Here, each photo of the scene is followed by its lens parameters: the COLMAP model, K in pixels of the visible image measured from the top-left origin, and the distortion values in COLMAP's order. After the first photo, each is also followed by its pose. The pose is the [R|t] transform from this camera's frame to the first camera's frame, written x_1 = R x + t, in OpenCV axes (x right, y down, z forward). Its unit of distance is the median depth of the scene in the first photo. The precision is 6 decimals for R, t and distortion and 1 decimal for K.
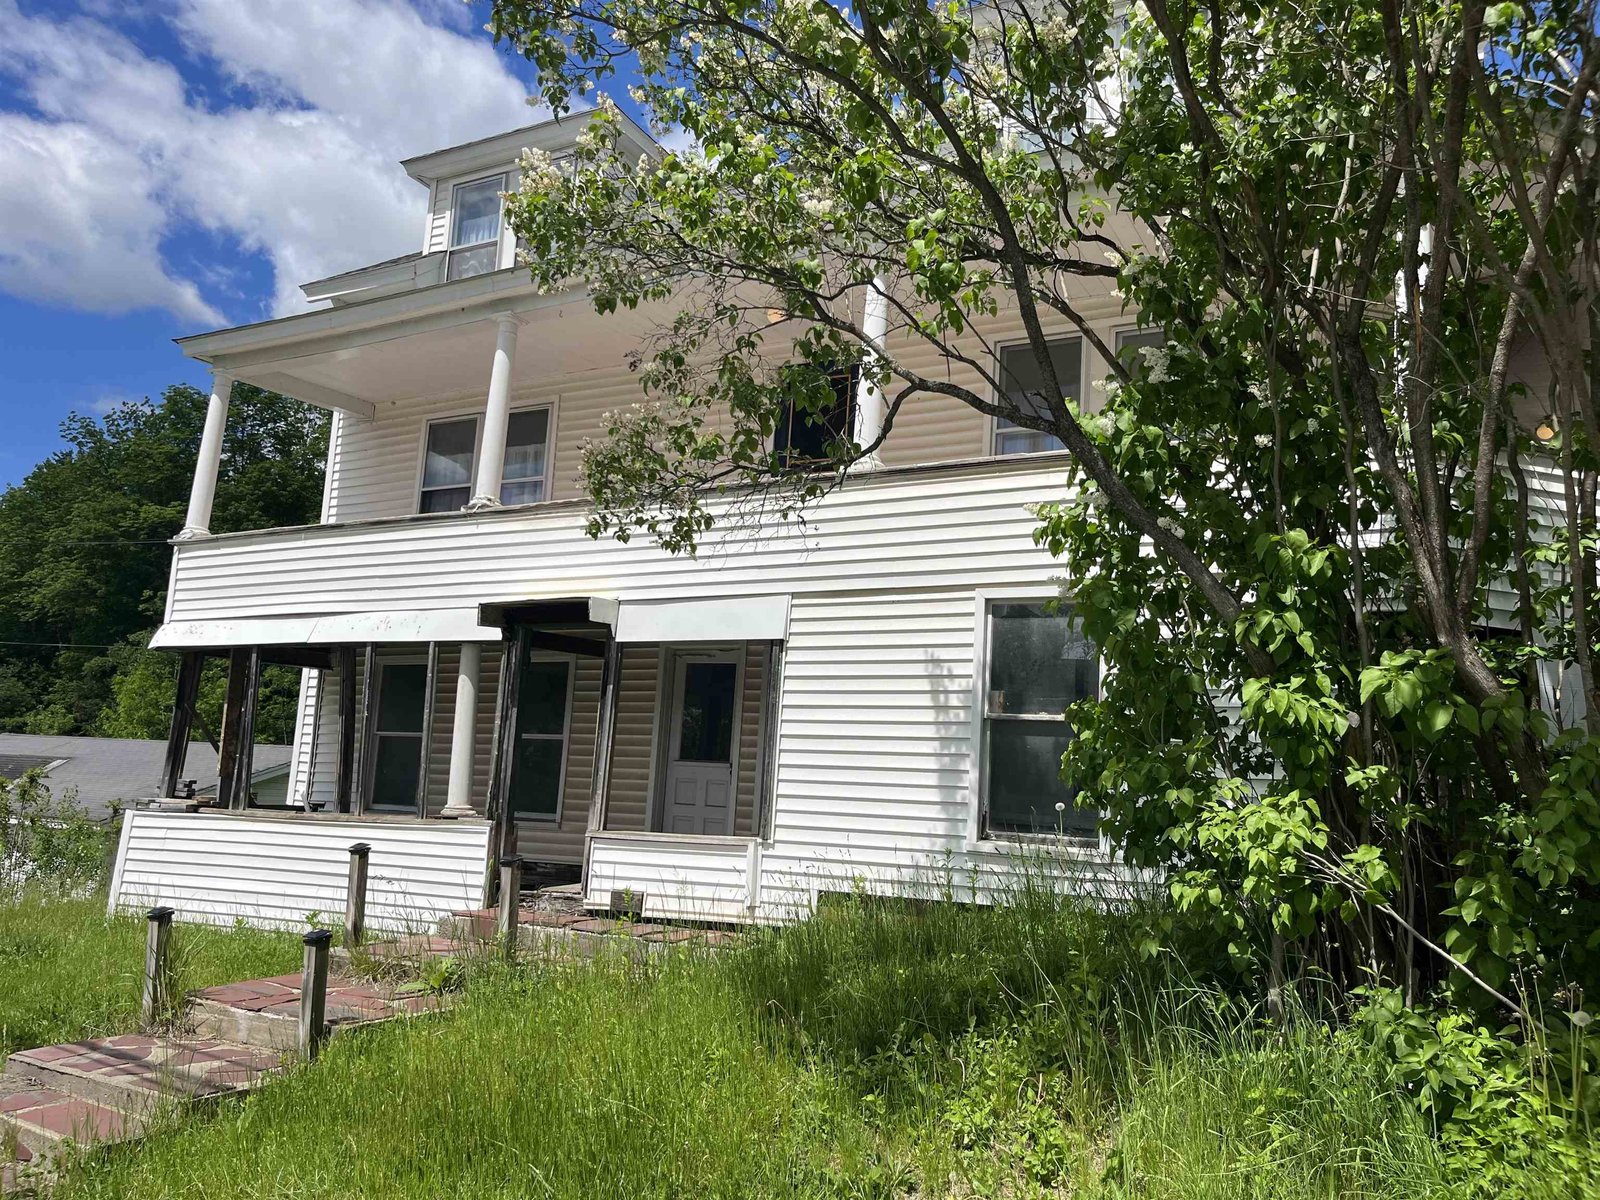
lens RADIAL K [[1230.8, 0, 792.3], [0, 1230.8, 611.1], [0, 0, 1]] dist [0.061225, -0.083300]
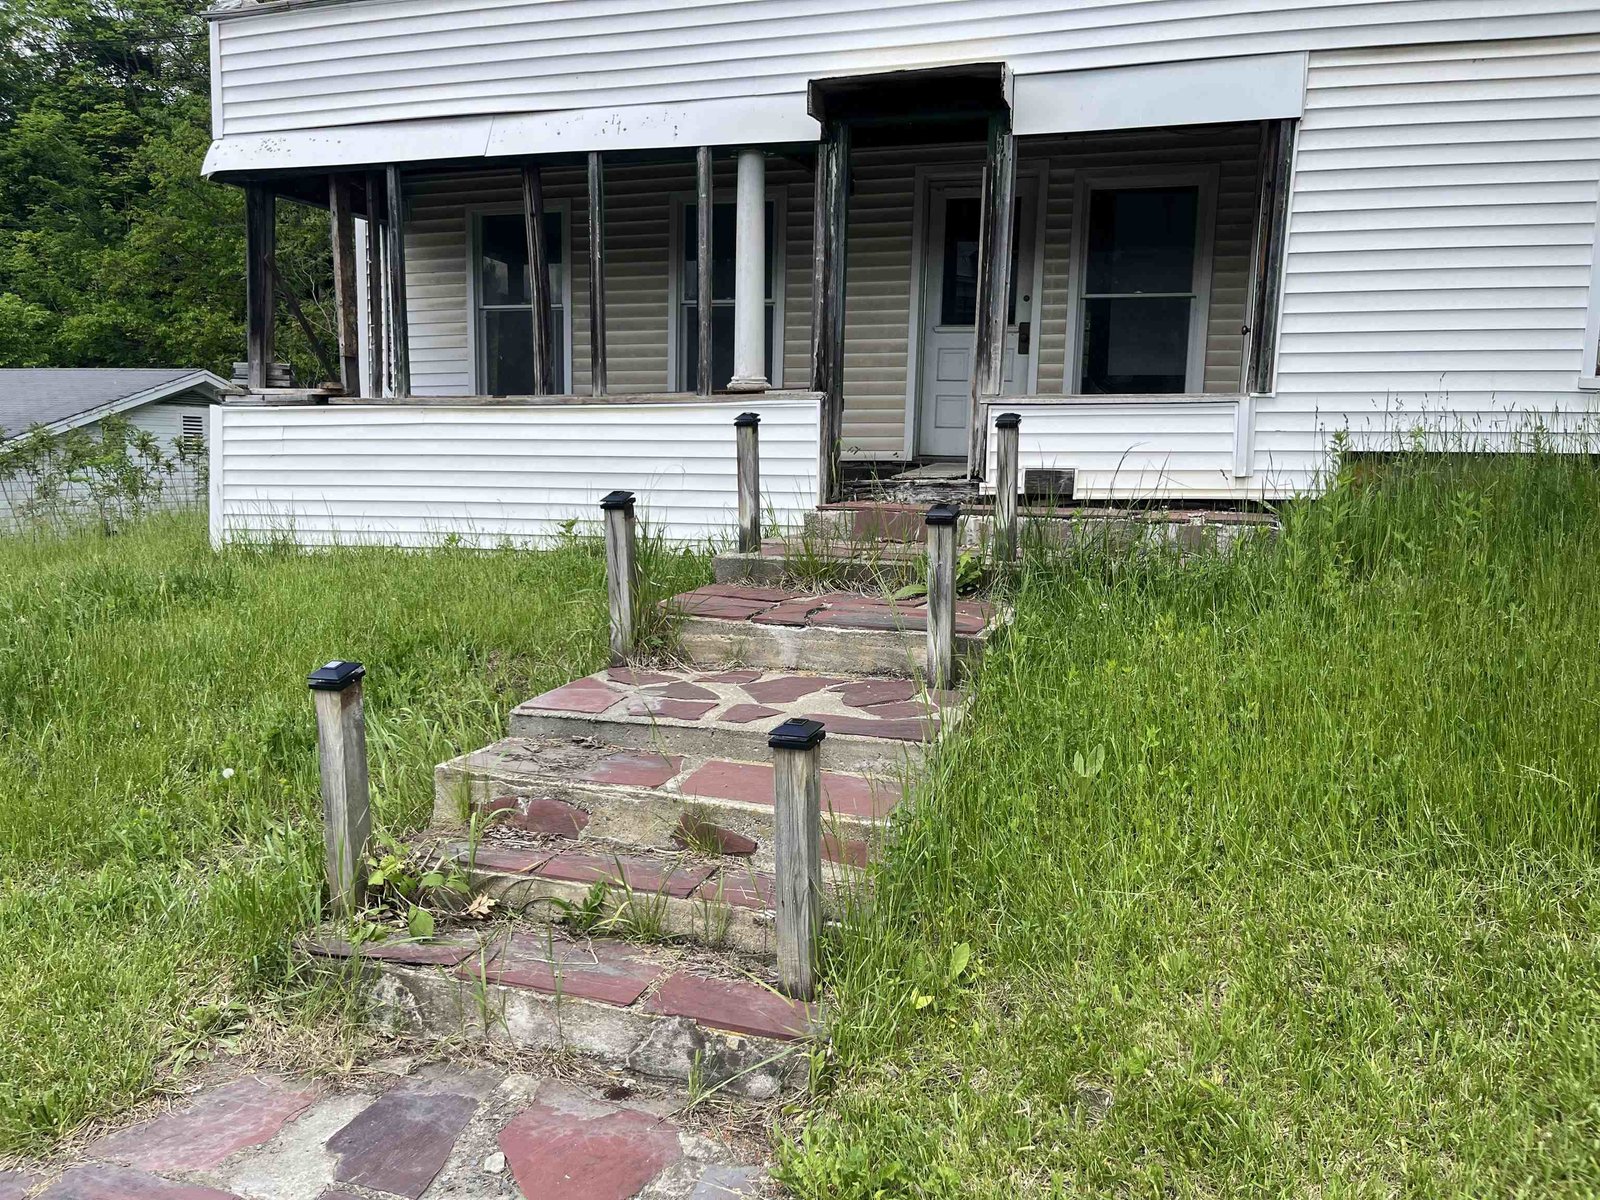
lens RADIAL K [[1230.8, 0, 793.0], [0, 1230.8, 615.9], [0, 0, 1]] dist [0.061225, -0.083300]
pose [[0.980305, -0.060765, 0.187911, -0.411714], [0.004013, 0.957422, 0.288665, 0.081970], [-0.197451, -0.282225, 0.938809, 0.249778]]
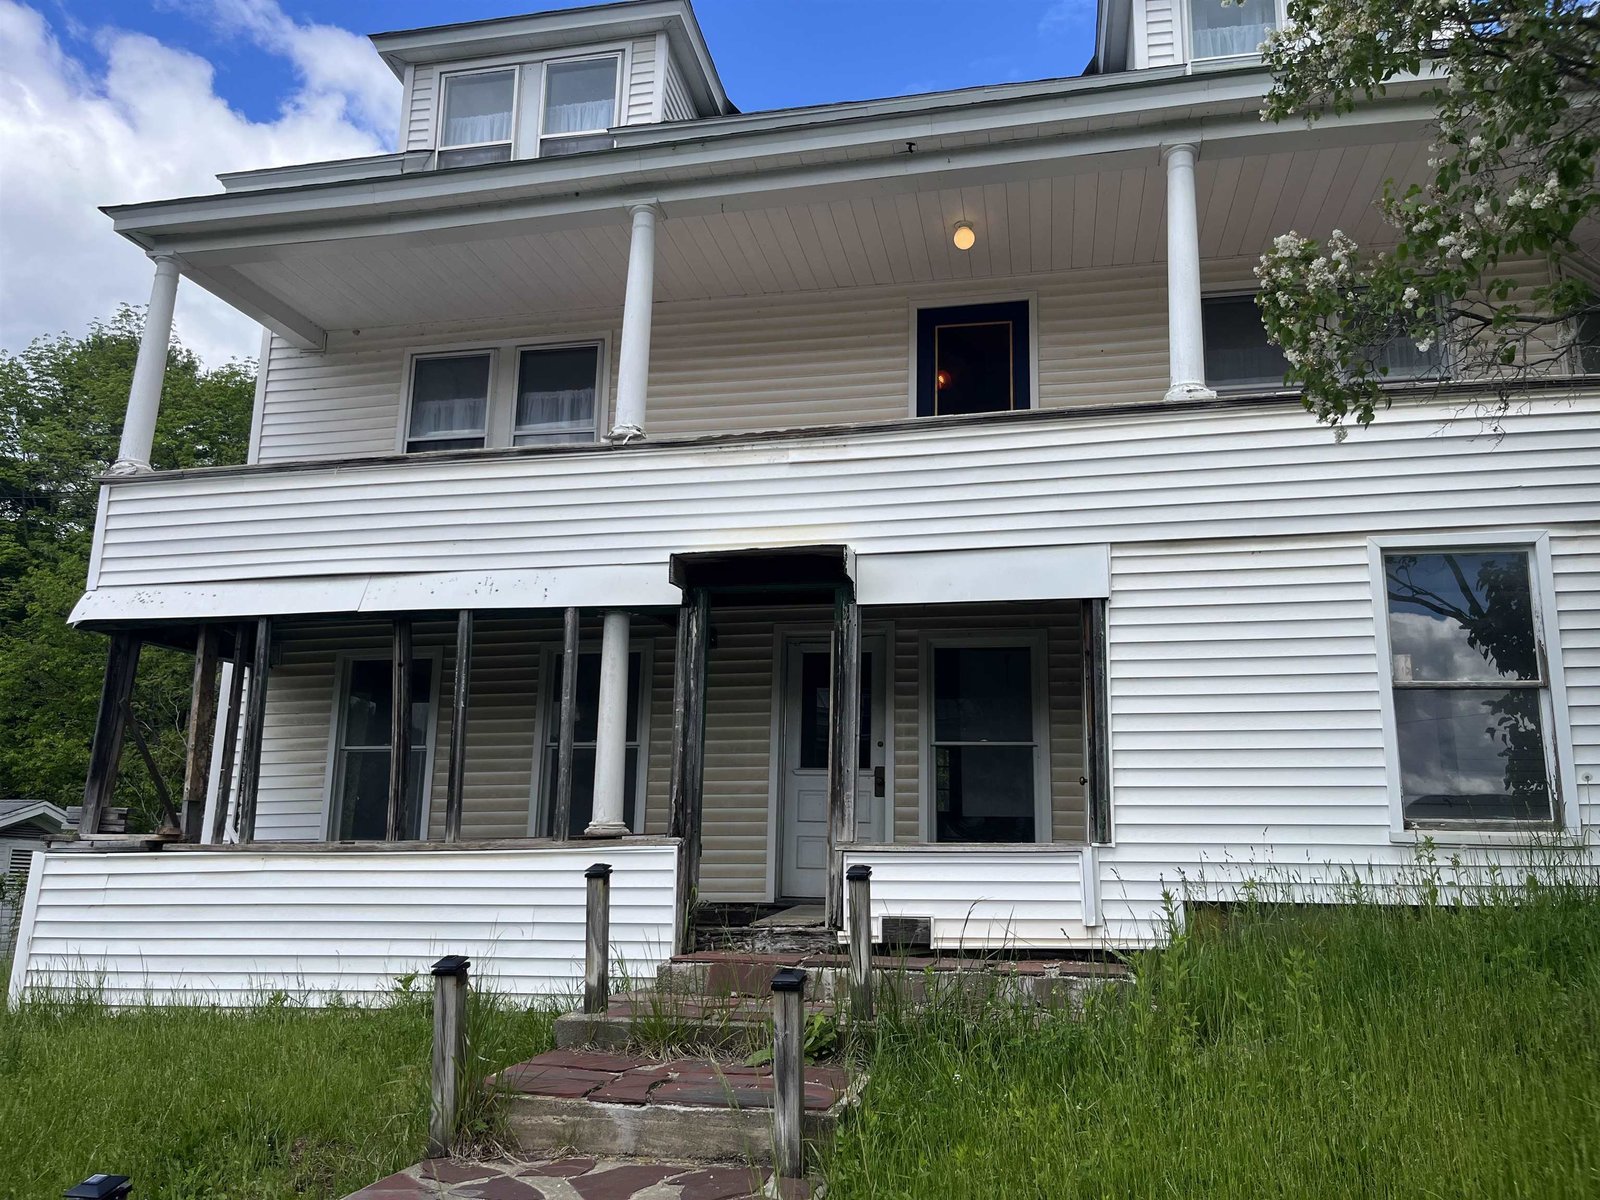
lens RADIAL K [[1230.8, 0, 793.2], [0, 1230.8, 616.3], [0, 0, 1]] dist [0.061225, -0.083300]
pose [[0.956186, 0.022630, 0.291883, -0.401215], [-0.009267, 0.998848, -0.047082, 0.067961], [-0.292612, 0.042315, 0.955295, 0.244824]]
